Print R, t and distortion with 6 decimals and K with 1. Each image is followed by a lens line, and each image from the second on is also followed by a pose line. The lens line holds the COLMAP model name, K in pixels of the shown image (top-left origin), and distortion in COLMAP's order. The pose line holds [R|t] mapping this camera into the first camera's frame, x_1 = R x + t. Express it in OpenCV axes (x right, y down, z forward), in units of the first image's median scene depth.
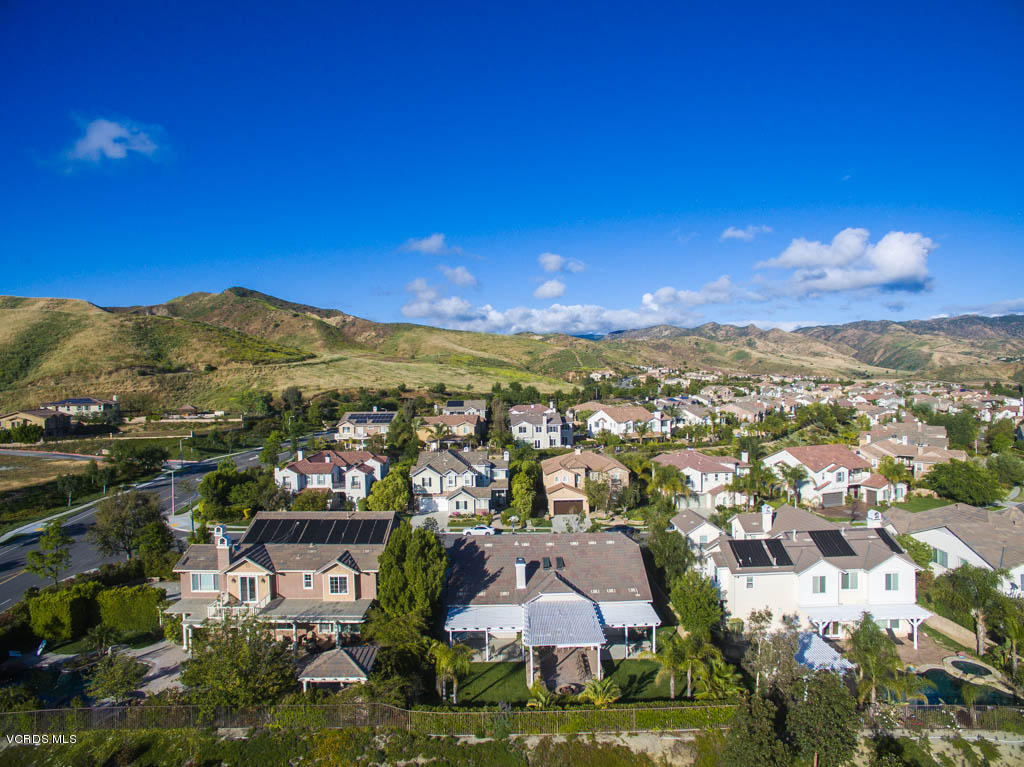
lens RADIAL K [[590.4, 0, 512.0], [0, 590.4, 383.5], [0, 0, 1]] dist [-0.123572, 0.085896]
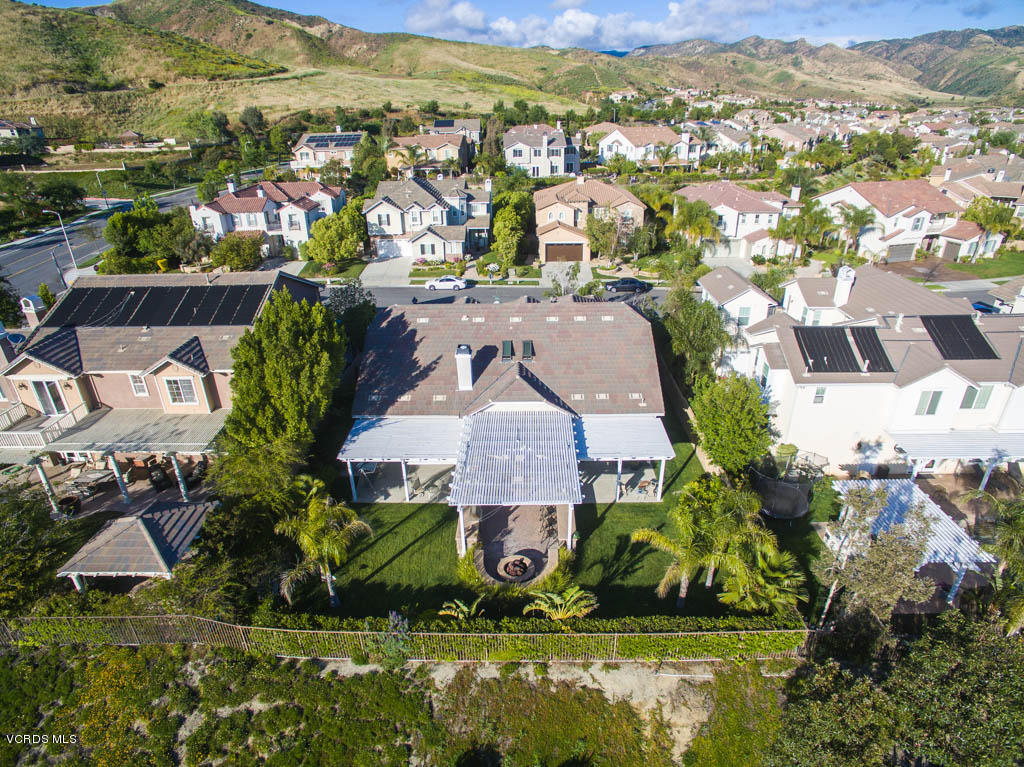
lens RADIAL K [[590.4, 0, 512.0], [0, 590.4, 383.5], [0, 0, 1]] dist [-0.123572, 0.085896]
pose [[0.999776, 0.010231, -0.018538, 0.042081], [-0.001250, 0.902503, 0.430681, 0.030442], [0.021137, -0.430562, 0.902314, 0.209782]]
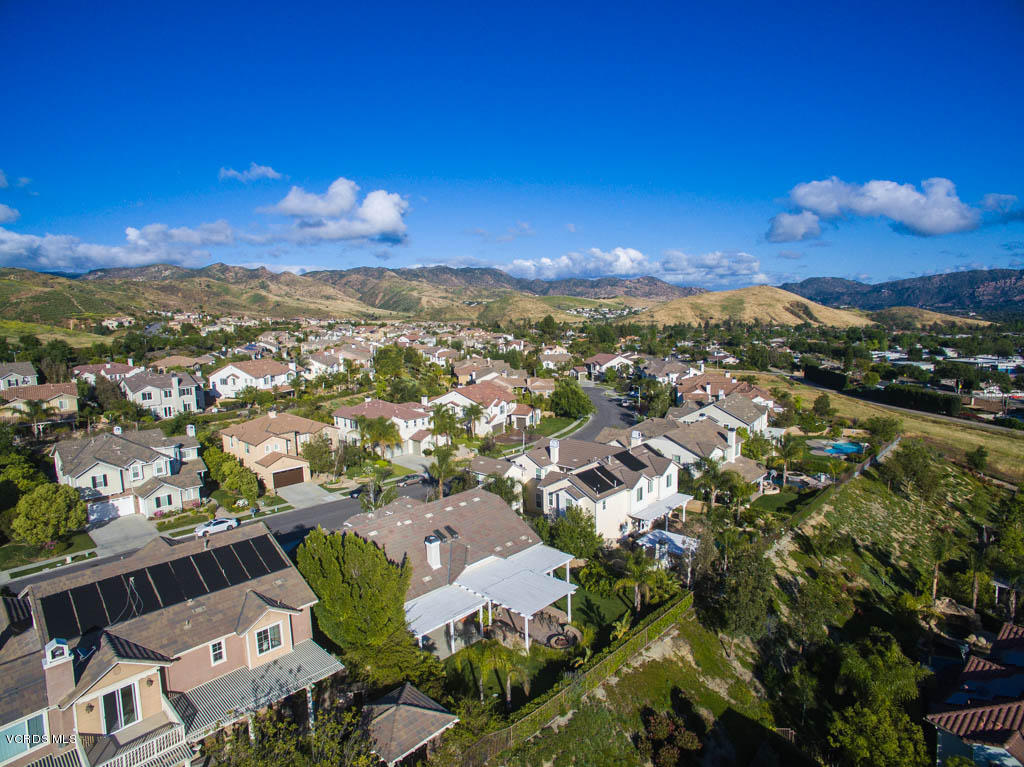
lens RADIAL K [[590.4, 0, 512.0], [0, 590.4, 383.5], [0, 0, 1]] dist [-0.123572, 0.085896]
pose [[0.696236, -0.088420, 0.712346, -0.278430], [0.018311, 0.994249, 0.105514, -0.017731], [-0.717579, -0.060418, 0.693851, 0.152320]]
